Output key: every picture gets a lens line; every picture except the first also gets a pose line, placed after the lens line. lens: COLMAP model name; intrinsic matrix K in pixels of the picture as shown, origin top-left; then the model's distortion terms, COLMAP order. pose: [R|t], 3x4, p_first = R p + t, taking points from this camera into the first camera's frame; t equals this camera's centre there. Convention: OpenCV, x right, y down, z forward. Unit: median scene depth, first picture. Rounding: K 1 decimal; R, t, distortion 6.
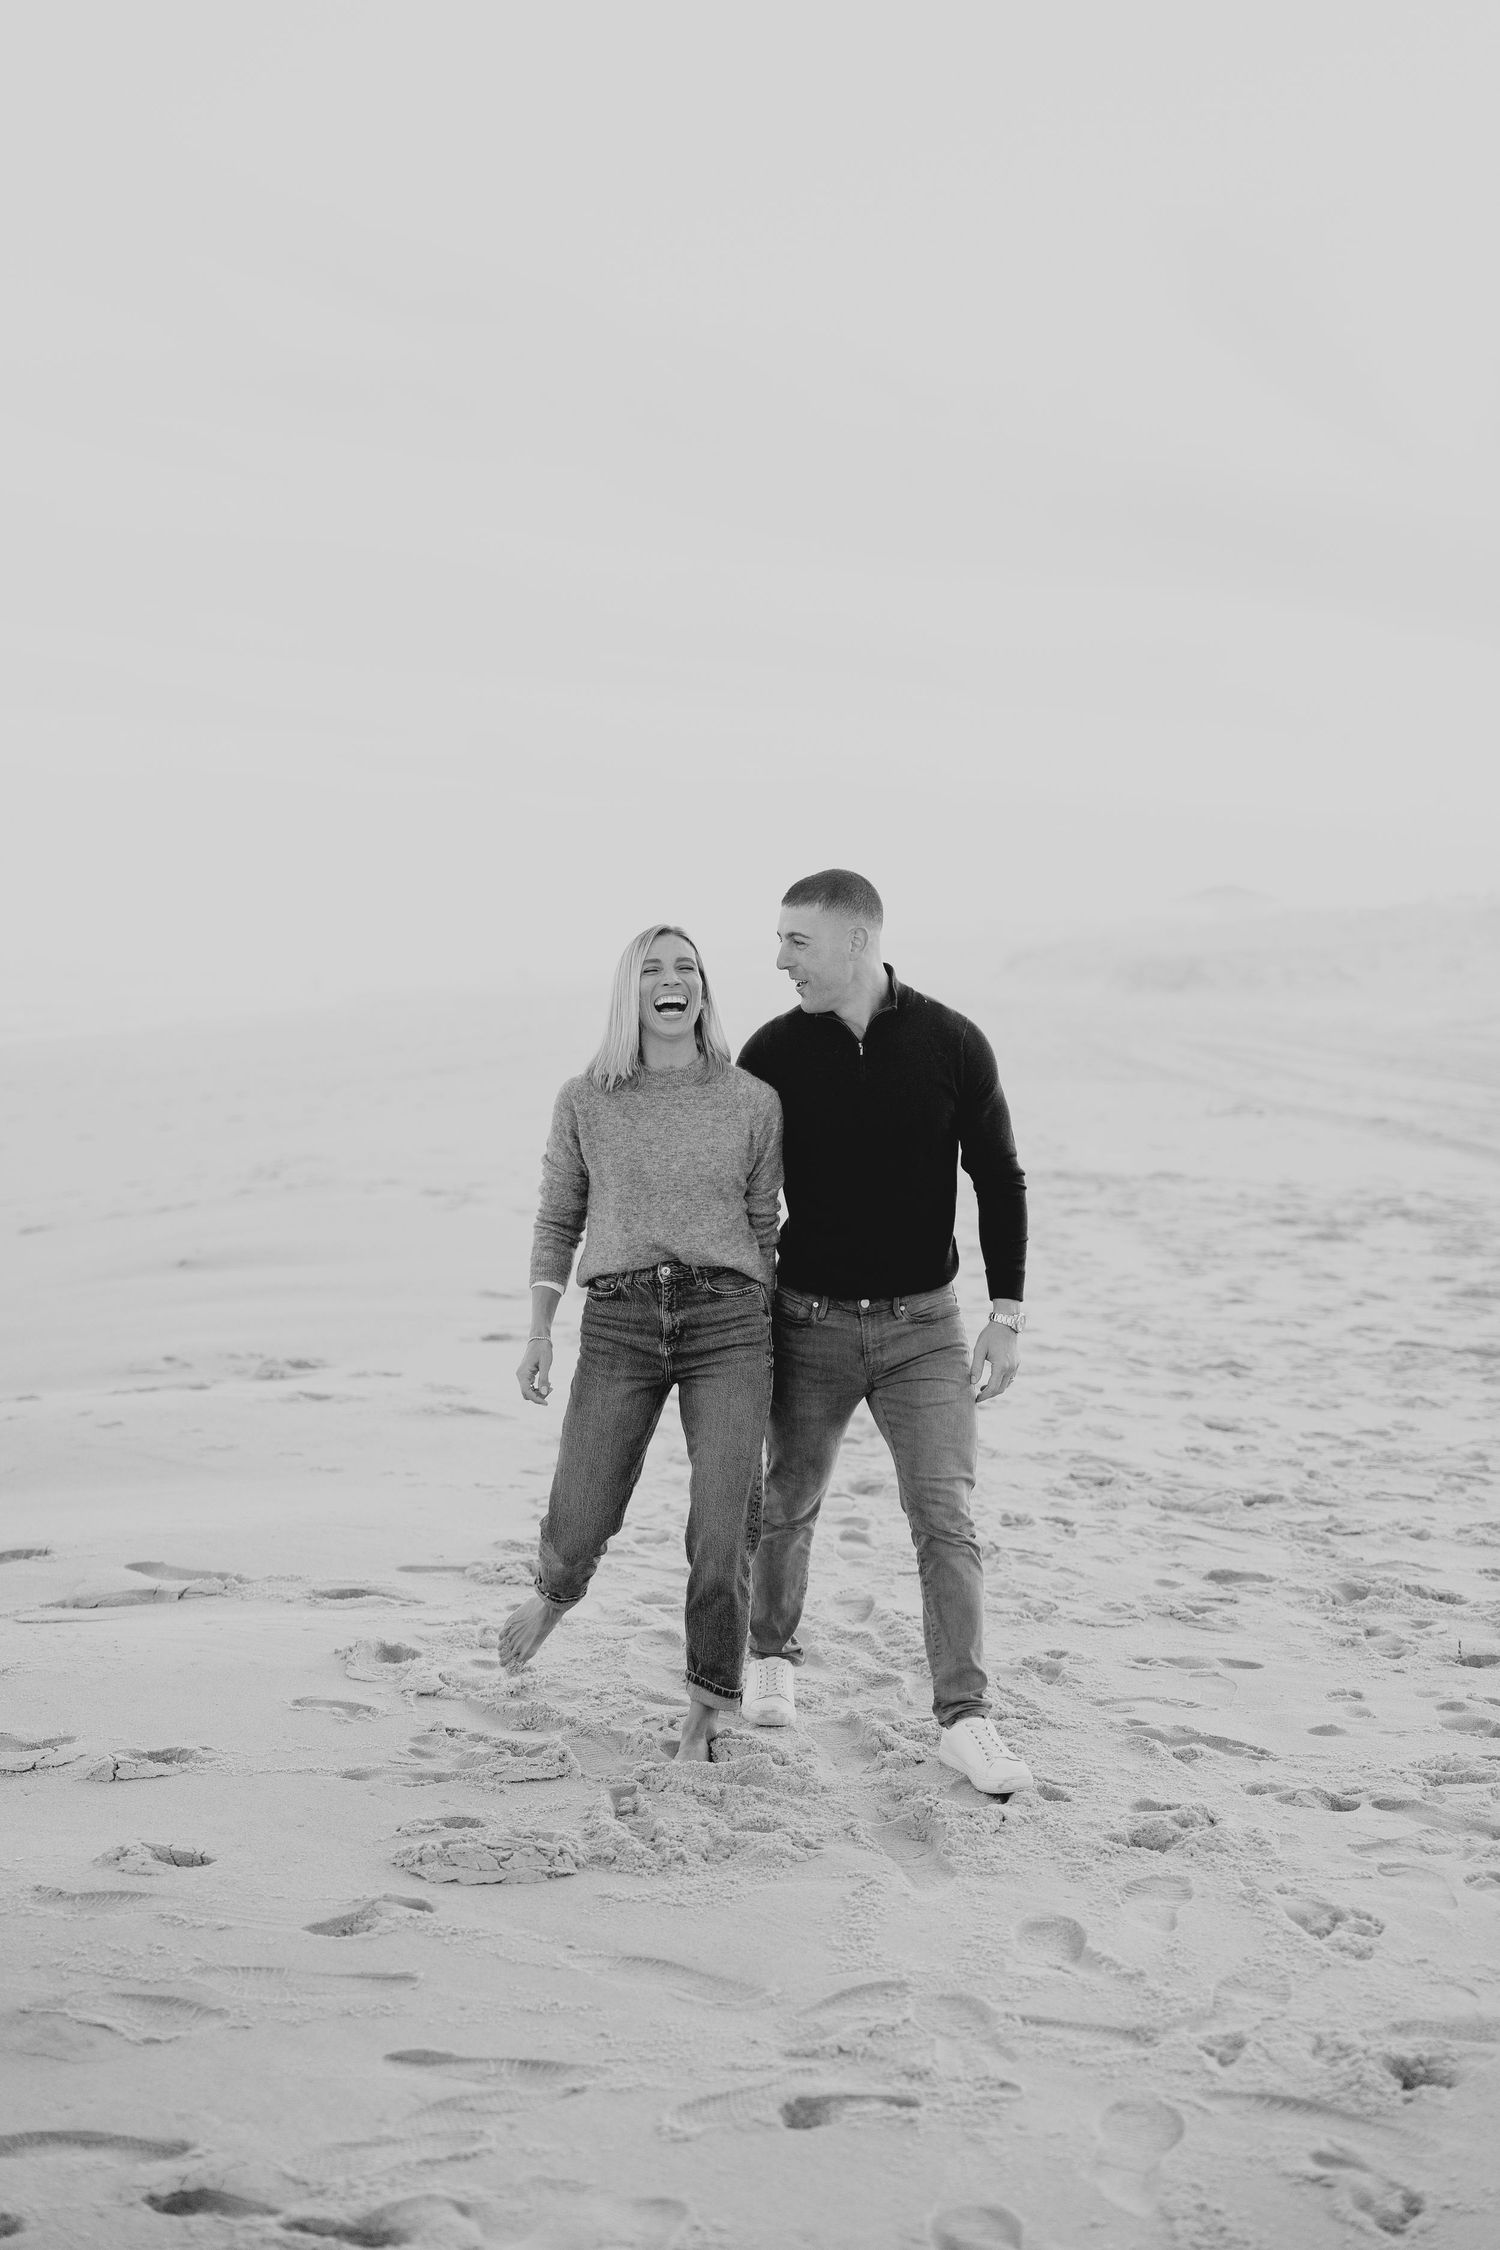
lens RADIAL K [[2867.4, 0, 742.2], [0, 2867.4, 1122.5], [0, 0, 1]] dist [0.050602, 0.000000]
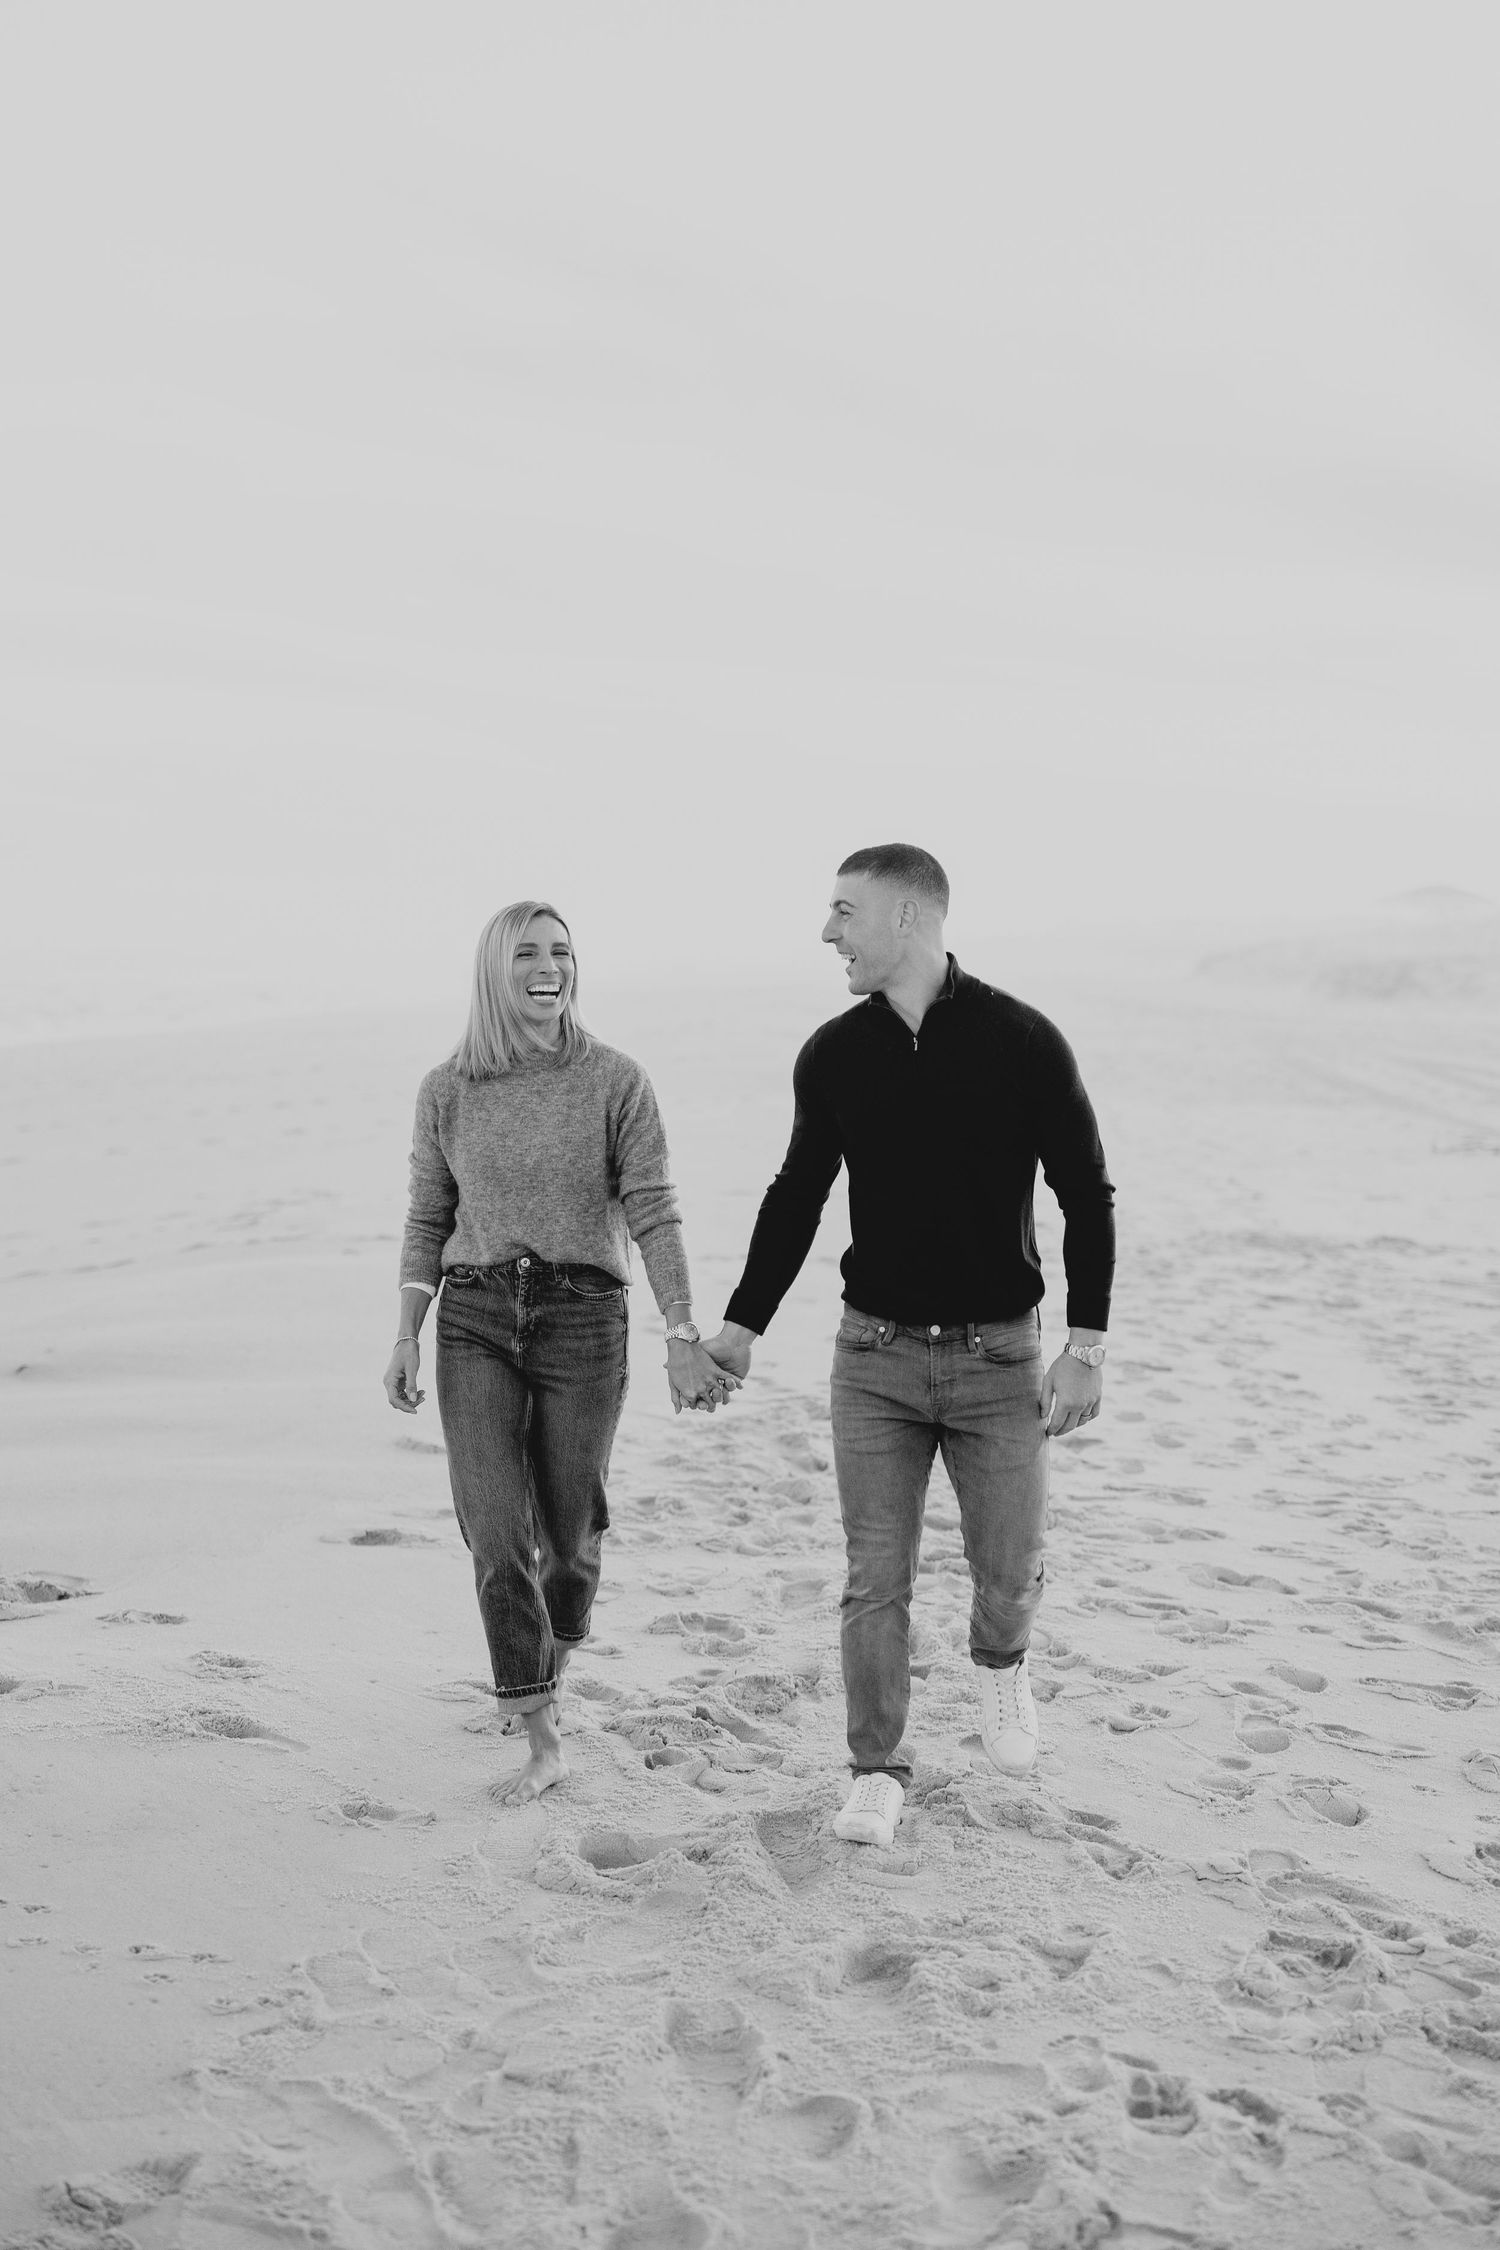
lens RADIAL K [[2867.4, 0, 744.6], [0, 2867.4, 1125.1], [0, 0, 1]] dist [0.050602, 0.000000]
pose [[0.997655, 0.020780, -0.065207, 0.035387], [-0.020606, 0.999782, 0.003332, -0.020944], [0.065262, -0.001980, 0.997866, 0.334025]]
